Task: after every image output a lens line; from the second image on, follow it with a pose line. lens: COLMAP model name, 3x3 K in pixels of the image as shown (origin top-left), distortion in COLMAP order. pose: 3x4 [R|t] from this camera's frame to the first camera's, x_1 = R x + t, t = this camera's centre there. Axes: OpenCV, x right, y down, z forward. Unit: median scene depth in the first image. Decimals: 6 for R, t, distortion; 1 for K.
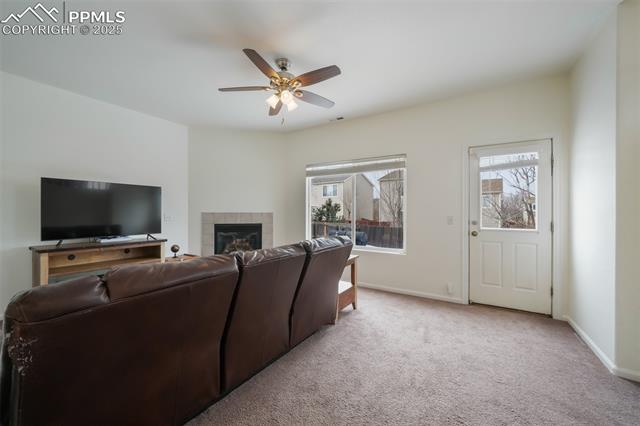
lens RADIAL K [[238.5, 0, 315.8], [0, 238.5, 214.6], [0, 0, 1]] dist [0.000971, 0.000075]
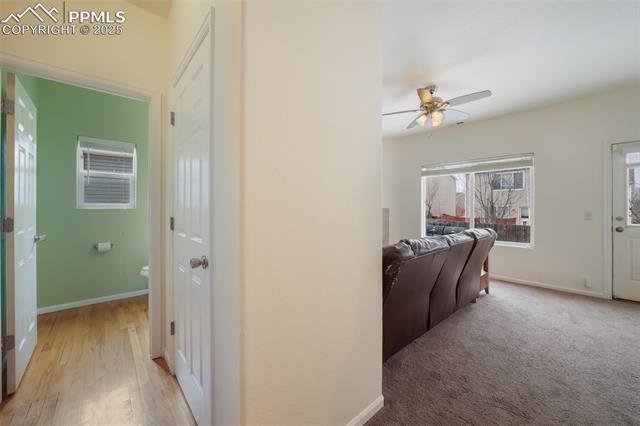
lens RADIAL K [[240.7, 0, 320.2], [0, 240.7, 209.8], [0, 0, 1]] dist [0.000165, 0.000334]
pose [[0.971067, 0.001436, -0.238801, -0.338333], [-0.001532, 0.999999, -0.000215, -0.001043], [0.238801, 0.000574, 0.971068, -0.305577]]
